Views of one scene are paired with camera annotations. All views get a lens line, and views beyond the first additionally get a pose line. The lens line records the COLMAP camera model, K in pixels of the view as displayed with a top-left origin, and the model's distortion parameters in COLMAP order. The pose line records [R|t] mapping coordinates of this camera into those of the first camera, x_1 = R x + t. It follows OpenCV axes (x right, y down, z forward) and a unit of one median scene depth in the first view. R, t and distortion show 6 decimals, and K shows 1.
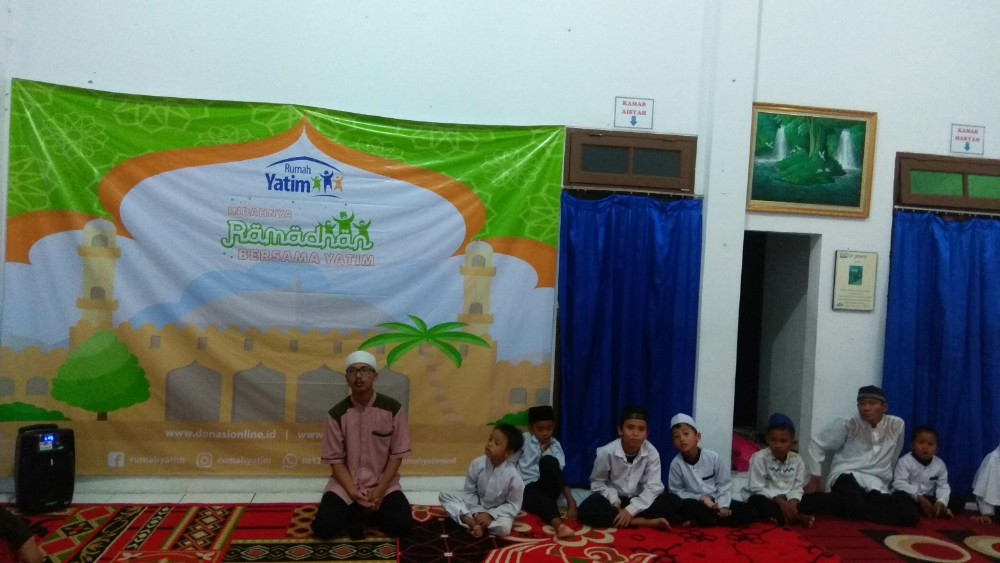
lens RADIAL K [[774.7, 0, 496.1], [0, 774.7, 279.6], [0, 0, 1]] dist [0.071554, -0.102828]
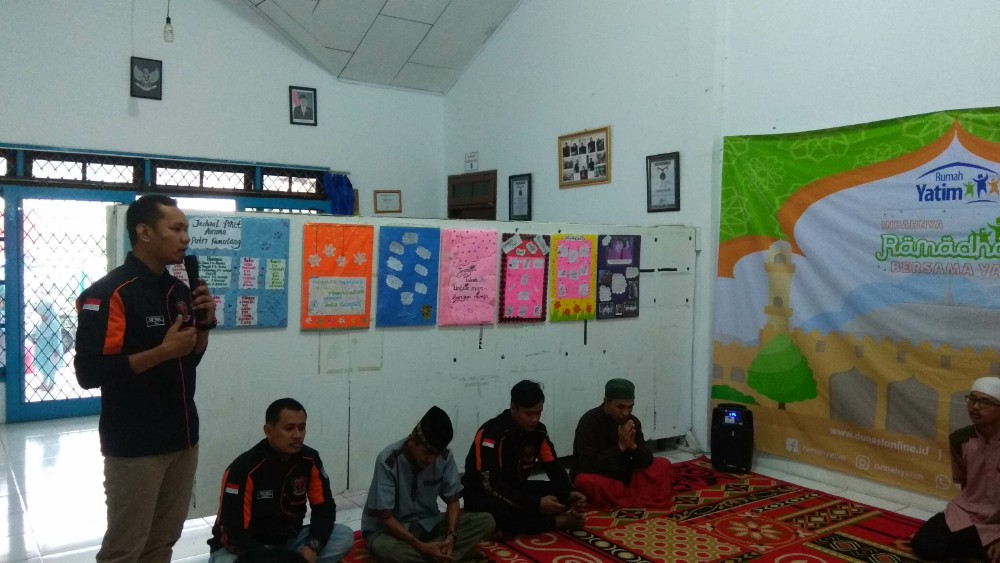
lens RADIAL K [[774.7, 0, 477.8], [0, 774.7, 277.9], [0, 0, 1]] dist [0.071554, -0.102828]
pose [[0.434865, -0.011039, -0.900428, 0.359728], [-0.020422, 0.999547, -0.022117, 0.015488], [0.900264, 0.028006, 0.434443, 0.064273]]
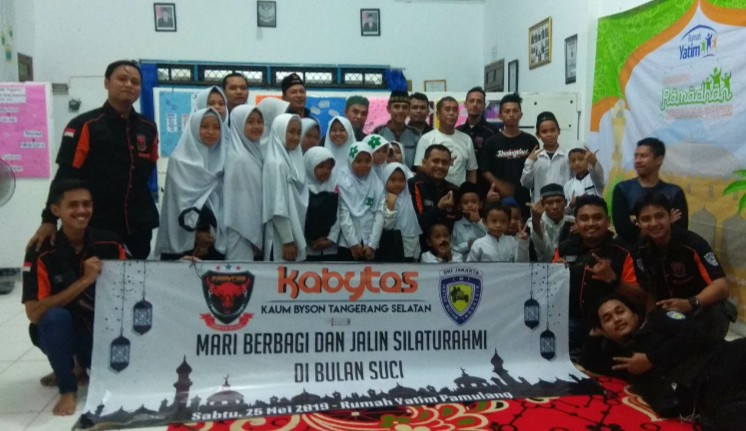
lens RADIAL K [[668.3, 0, 365.7], [0, 668.3, 216.7], [0, 0, 1]] dist [0.007681, -0.008129]
pose [[-0.029602, 0.061770, -0.997651, 0.781945], [-0.038176, 0.997291, 0.062880, 0.082772], [0.998832, 0.039948, -0.027163, 0.544750]]
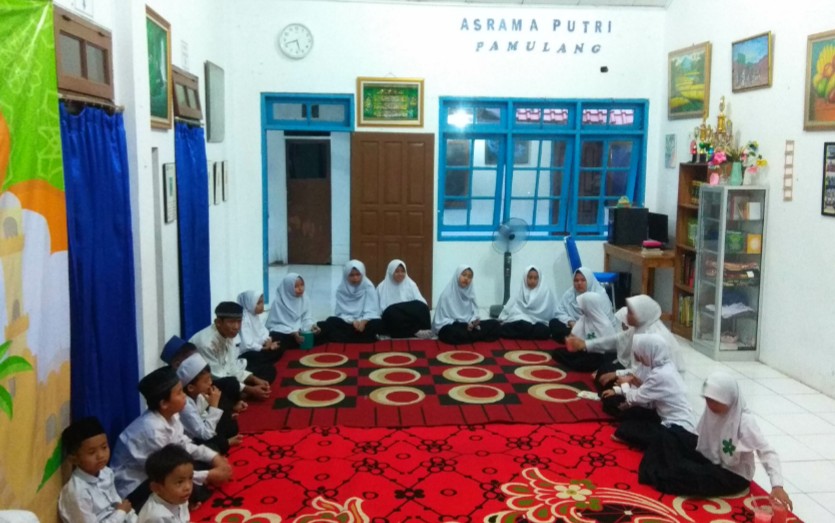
lens RADIAL K [[773.3, 0, 415.6], [0, 773.3, 254.1], [0, 0, 1]] dist [0.040451, 0.000000]
pose [[0.040719, -0.181650, 0.982520, -0.591595], [0.027480, 0.983167, 0.180631, -0.102875], [-0.998793, 0.019644, 0.045025, 0.702744]]
